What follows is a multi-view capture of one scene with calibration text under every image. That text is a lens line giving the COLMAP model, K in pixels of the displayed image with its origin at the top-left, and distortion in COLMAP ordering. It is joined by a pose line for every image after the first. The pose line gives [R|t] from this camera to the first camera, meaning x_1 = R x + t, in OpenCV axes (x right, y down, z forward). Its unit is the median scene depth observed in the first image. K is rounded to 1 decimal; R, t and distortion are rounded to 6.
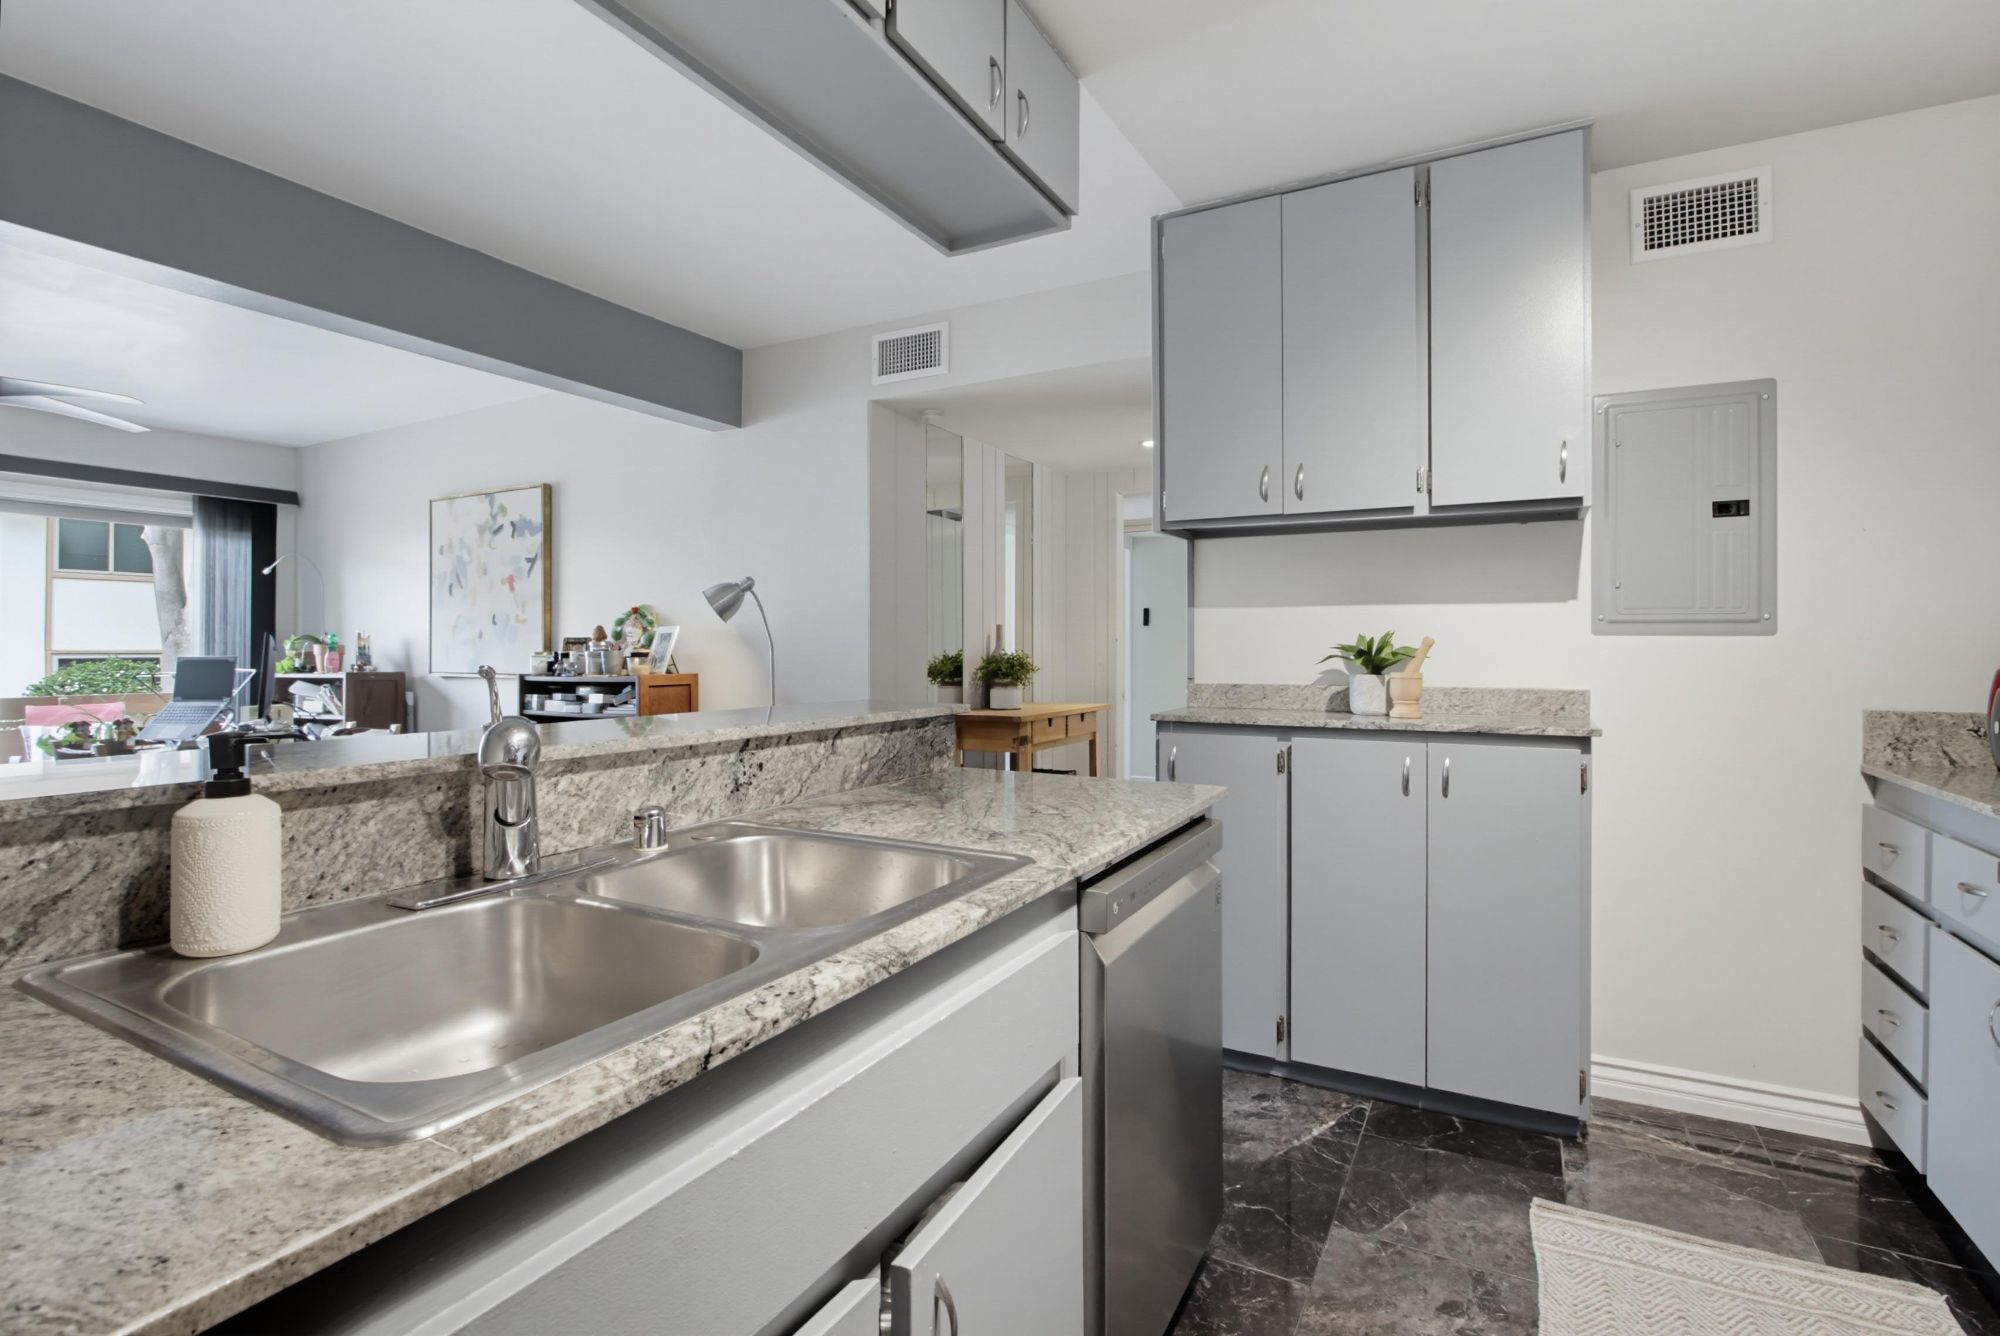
lens RADIAL K [[939.1, 0, 1003.3], [0, 939.1, 653.2], [0, 0, 1]] dist [-0.003813, 0.000421]
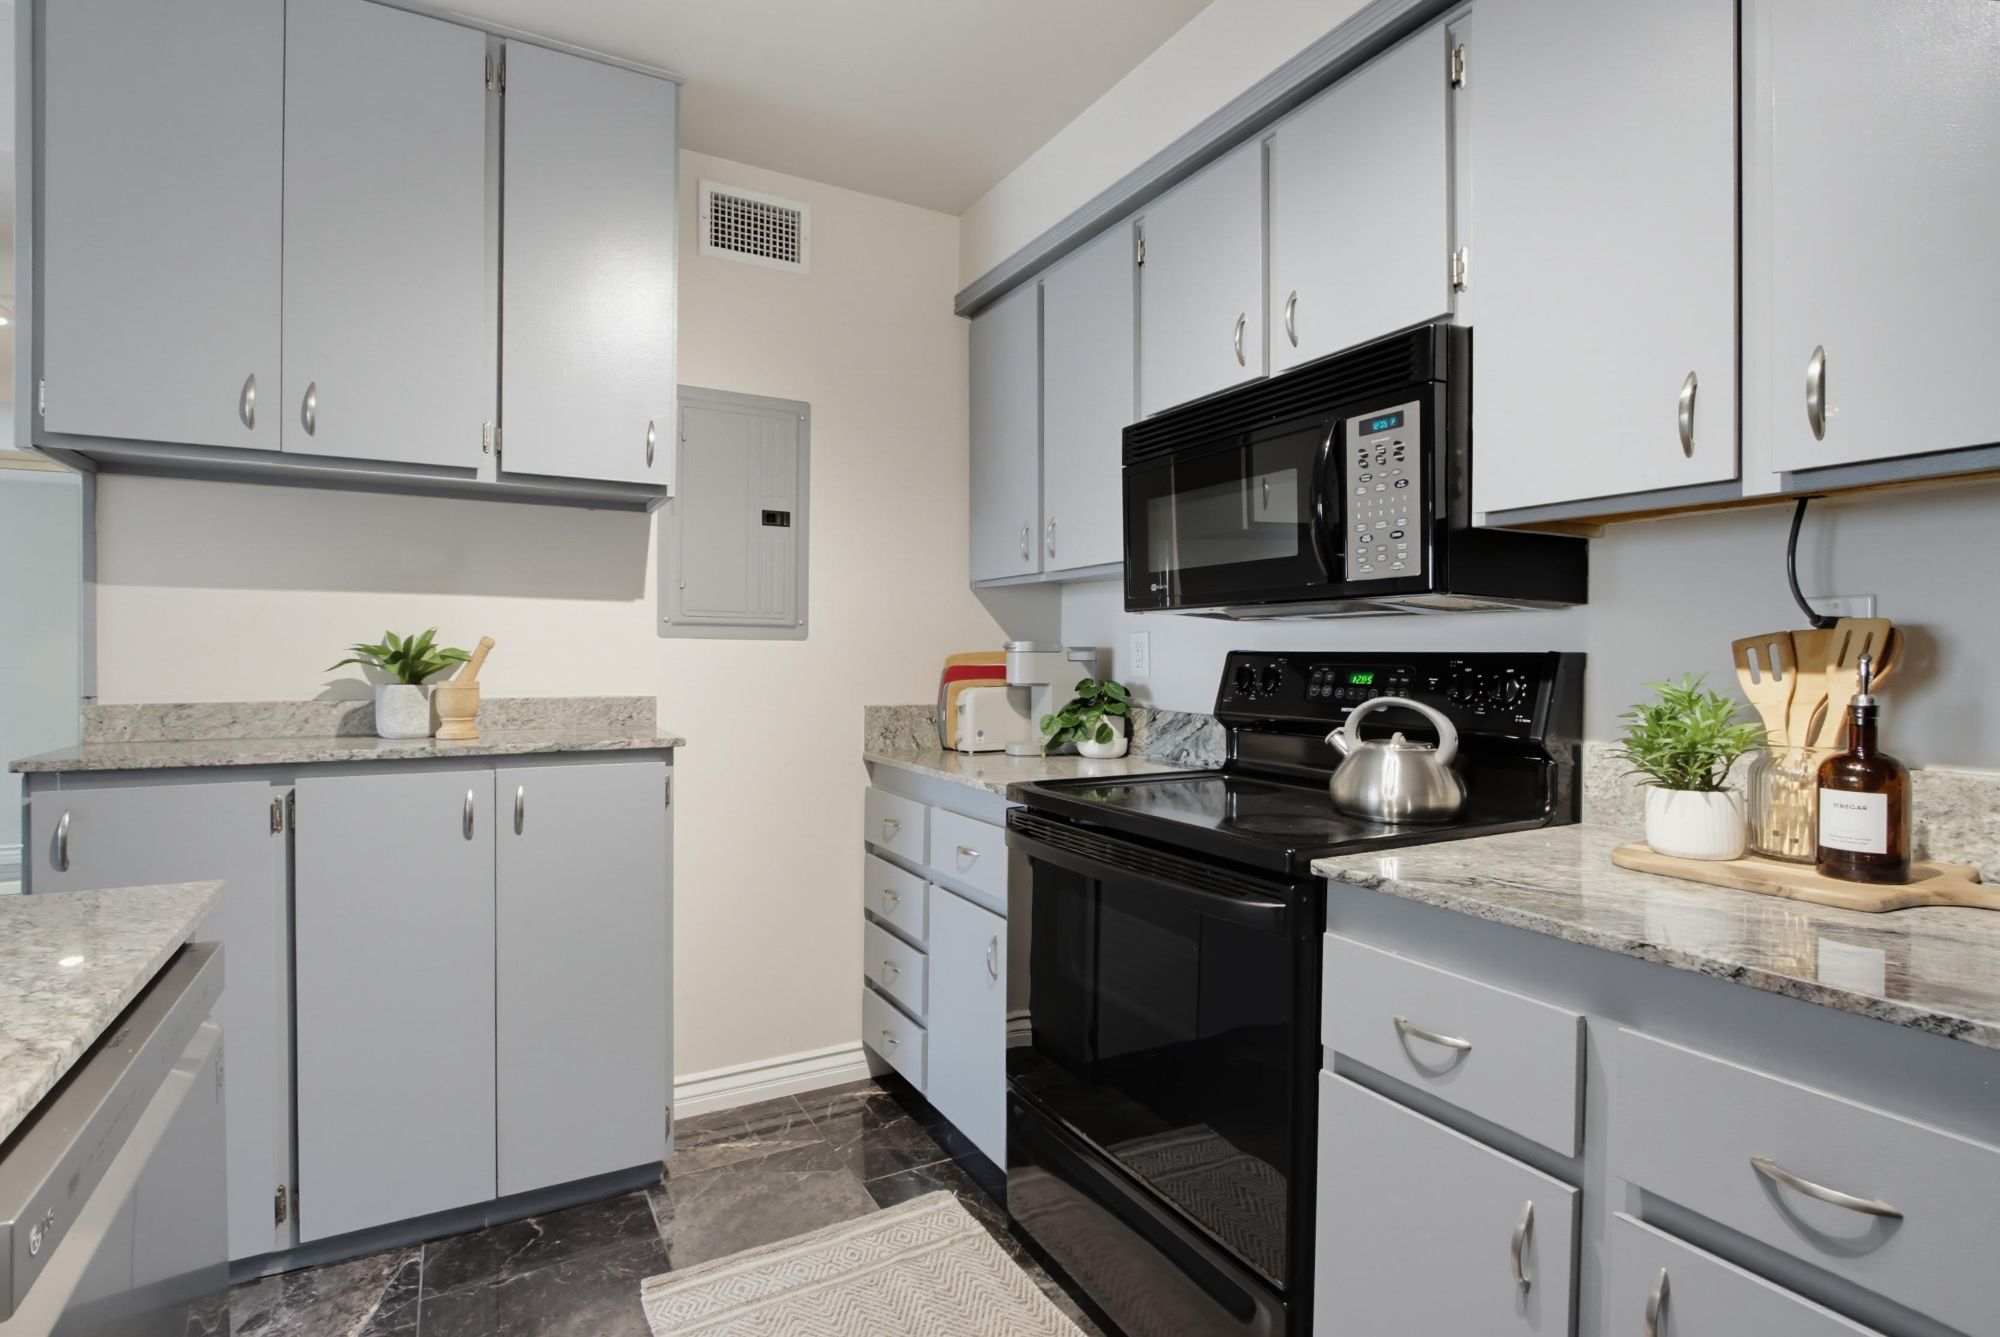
lens RADIAL K [[970.2, 0, 981.8], [0, 970.2, 663.5], [0, 0, 1]] dist [-0.012641, 0.000084]
pose [[0.554542, -0.005503, 0.832137, -0.001642], [-0.000044, 0.999978, 0.006642, 0.000490], [-0.832155, -0.003720, 0.554530, 0.205983]]
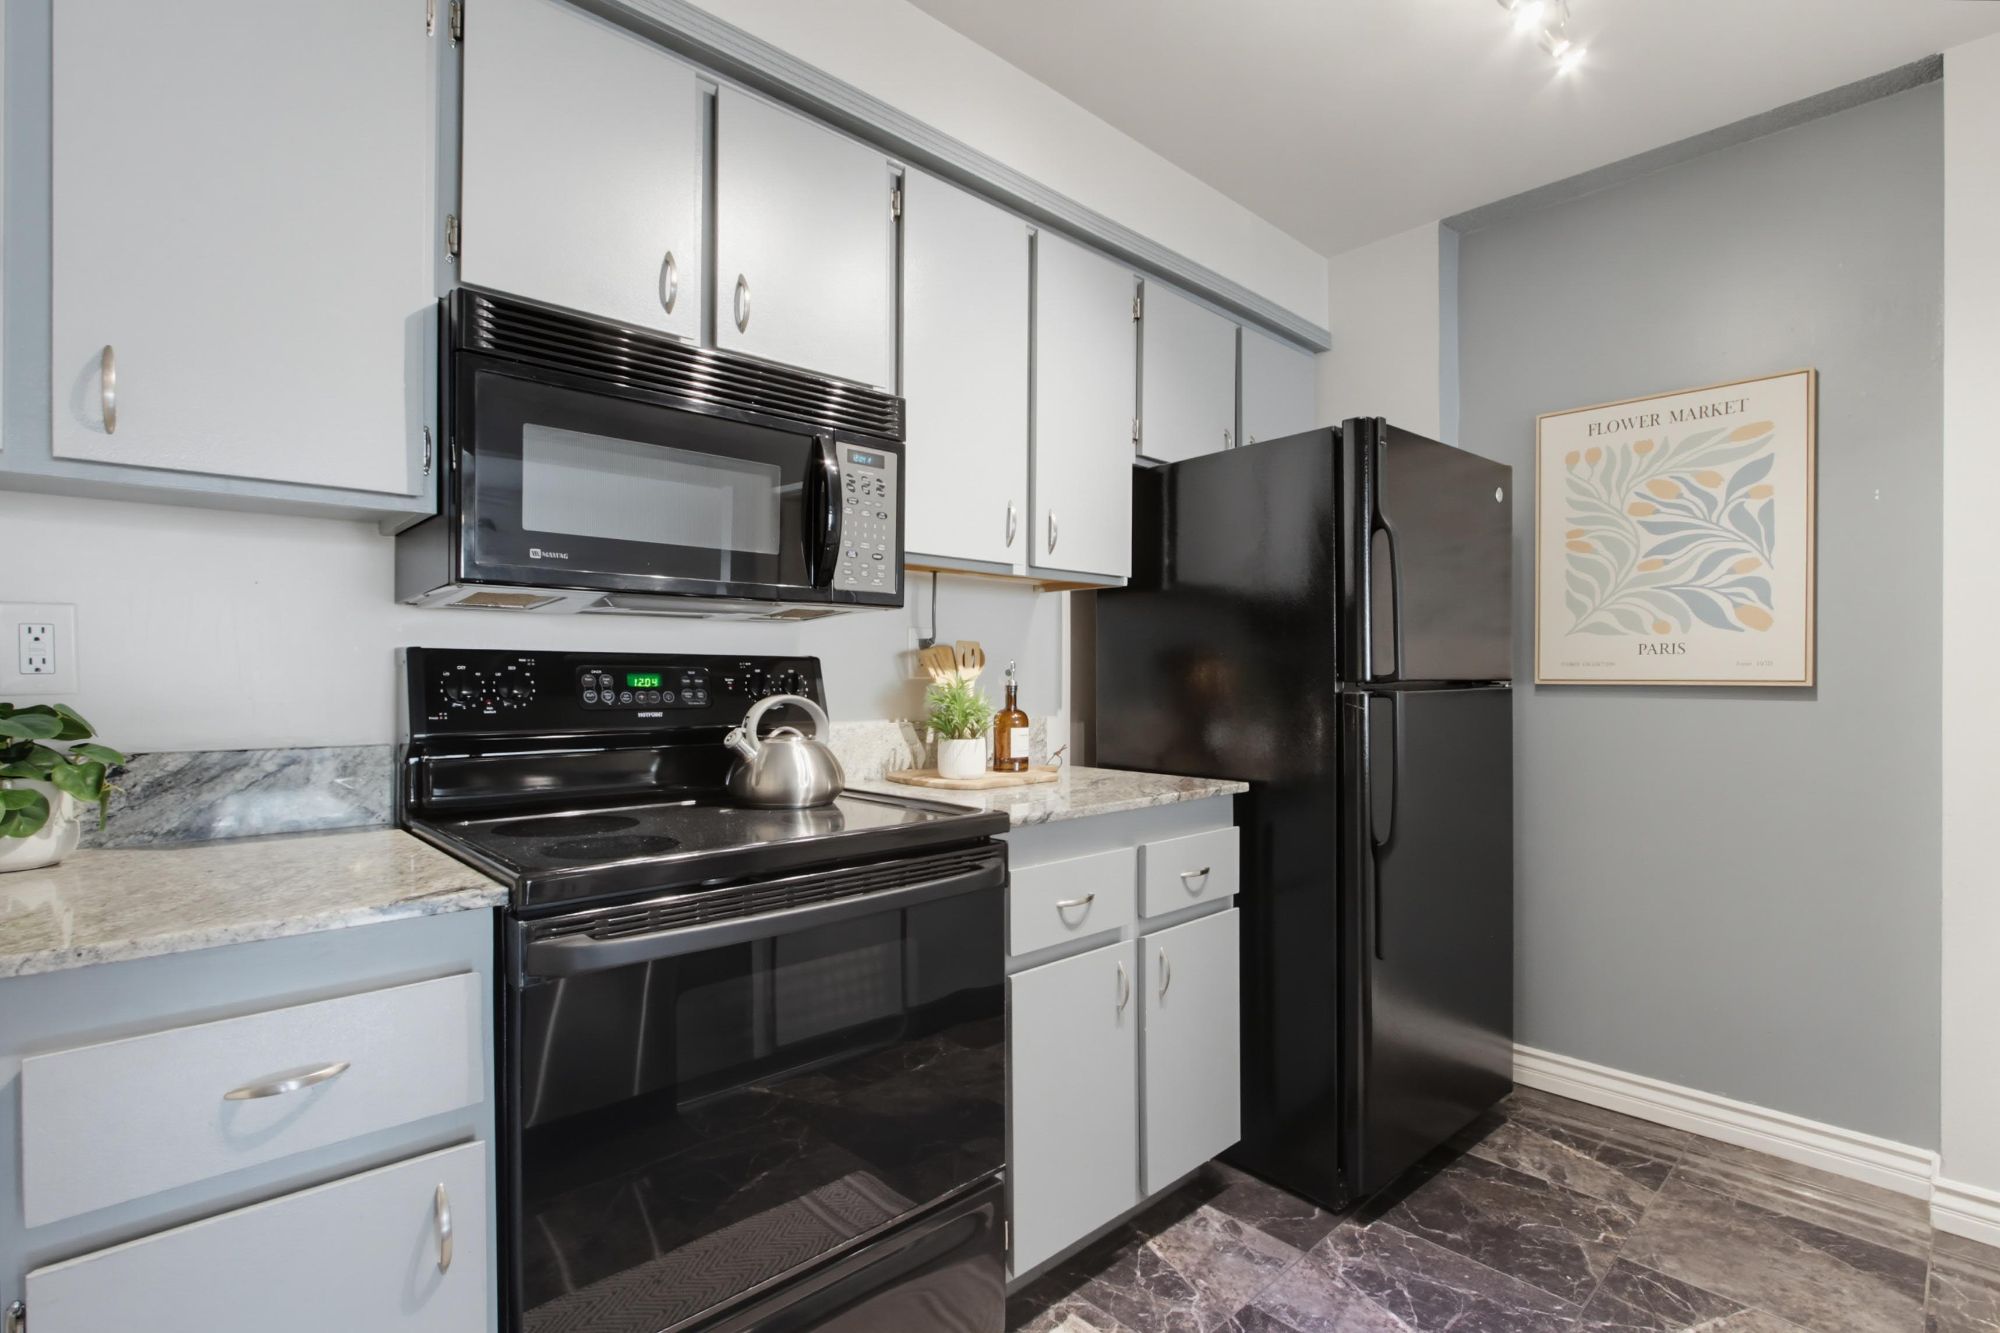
lens RADIAL K [[949.3, 0, 995.8], [0, 949.3, 673.8], [0, 0, 1]] dist [-0.003768, 0.000035]
pose [[-0.946231, -0.002543, 0.323481, 0.348404], [-0.001784, 0.999995, 0.002642, 0.010390], [-0.323486, 0.001923, -0.946231, 1.012911]]
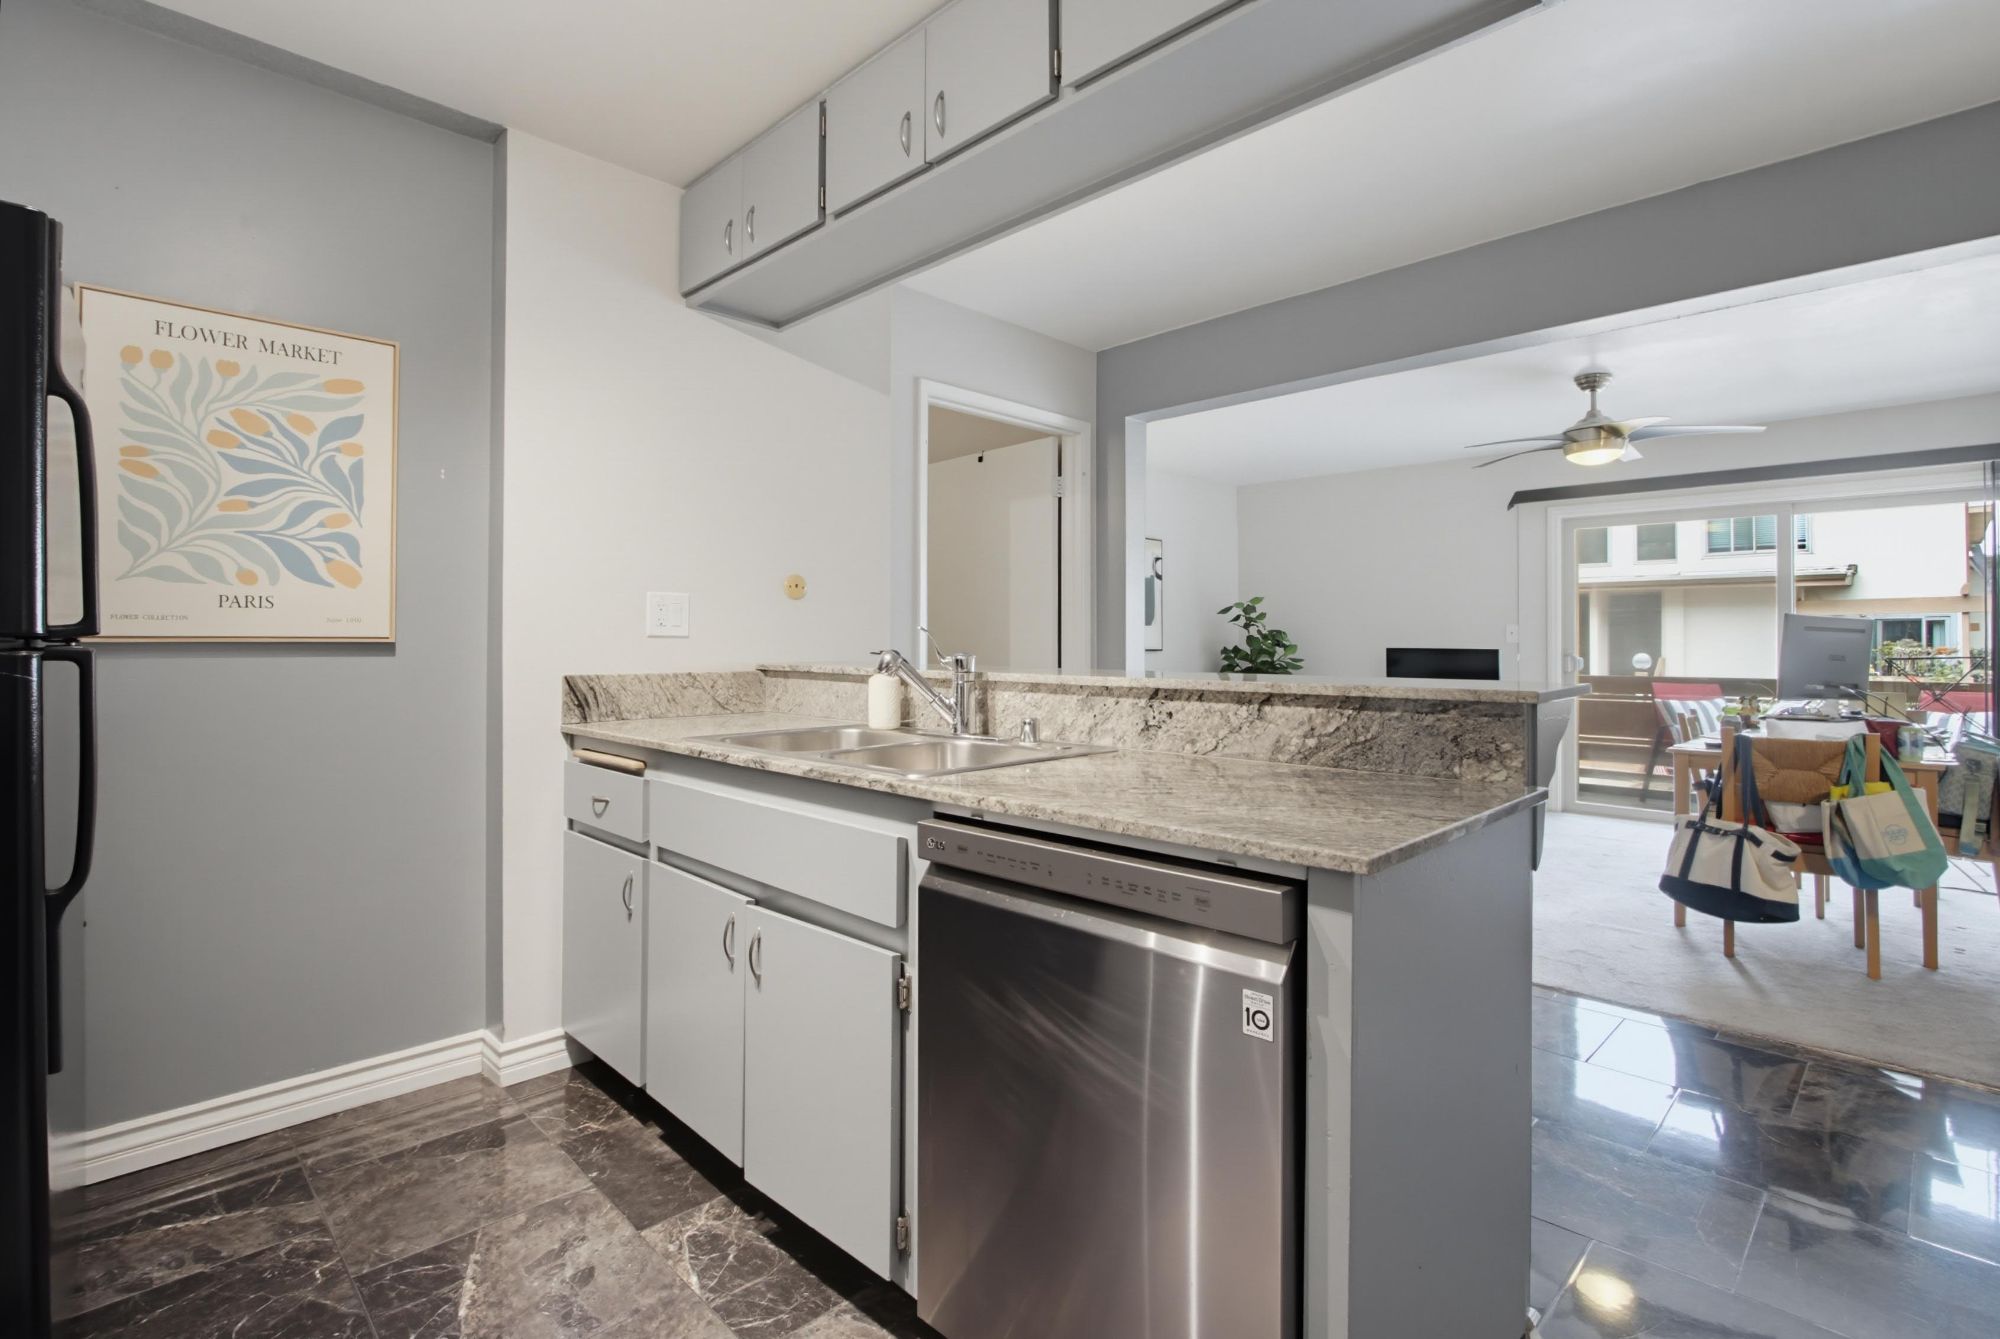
lens RADIAL K [[962.9, 0, 979.2], [0, 962.9, 629.2], [0, 0, 1]] dist [-0.003459, -0.000095]
pose [[-0.310804, -0.013102, -0.950384, 0.644502], [-0.003286, 0.999914, -0.012710, 0.020314], [0.950468, -0.000828, -0.310820, 0.774625]]
